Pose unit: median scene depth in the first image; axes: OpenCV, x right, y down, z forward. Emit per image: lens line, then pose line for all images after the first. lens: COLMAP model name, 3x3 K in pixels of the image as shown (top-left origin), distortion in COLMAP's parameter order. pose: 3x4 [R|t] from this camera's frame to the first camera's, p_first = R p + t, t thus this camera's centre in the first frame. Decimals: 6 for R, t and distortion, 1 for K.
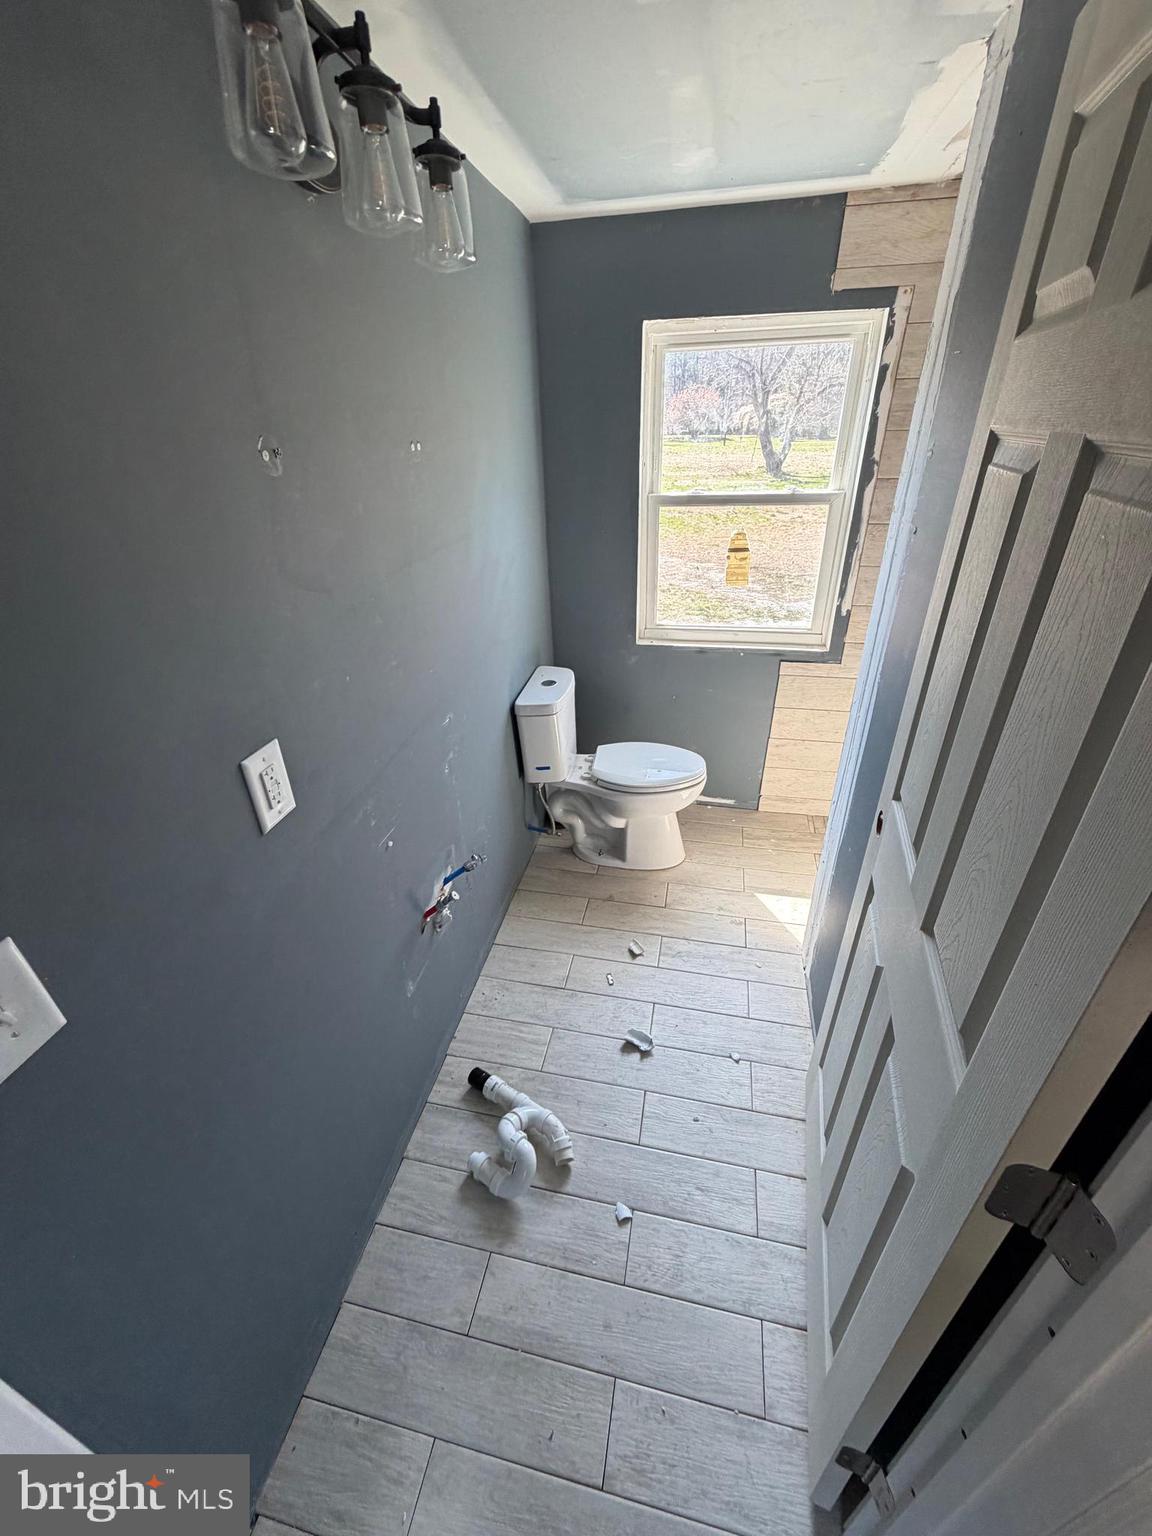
lens RADIAL K [[613.8, 0, 579.0], [0, 613.8, 766.1], [0, 0, 1]] dist [0.001346, -0.000160]
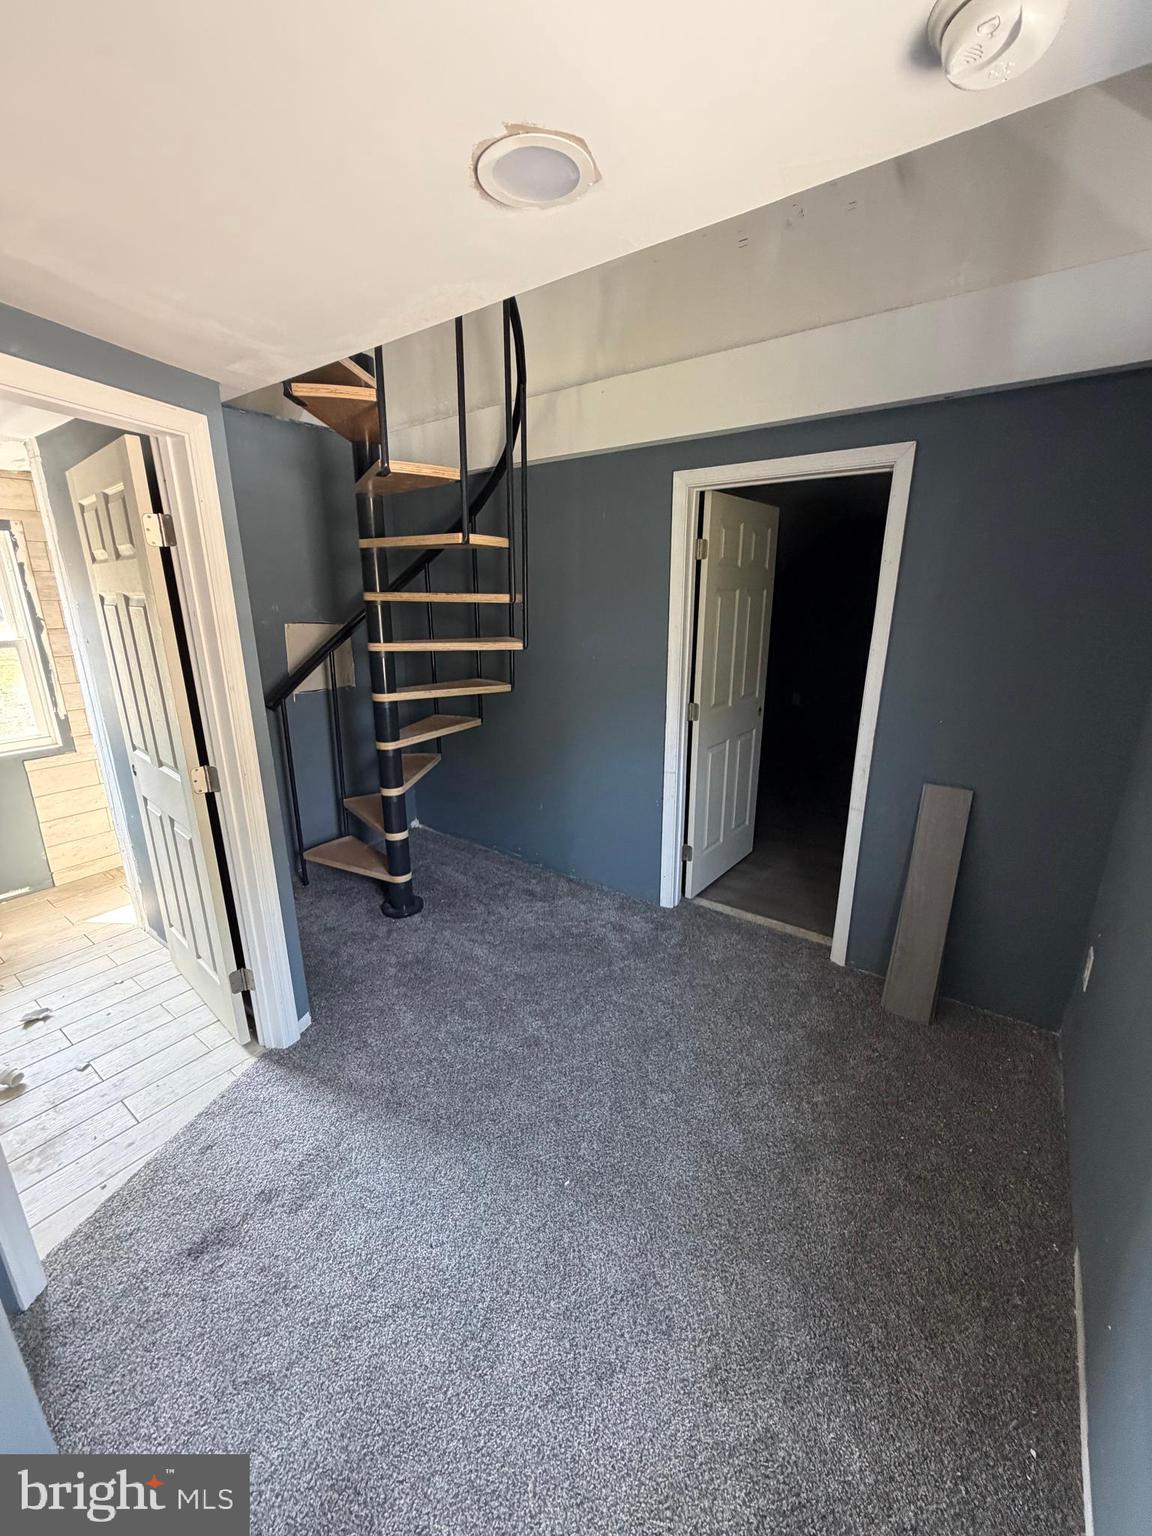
lens RADIAL K [[613.8, 0, 576.5], [0, 613.8, 766.7], [0, 0, 1]] dist [0.001346, -0.000160]
pose [[0.417391, -0.231880, 0.878645, -0.353292], [0.442617, 0.896325, 0.026285, 0.348433], [-0.793647, 0.377932, 0.476752, -0.587471]]
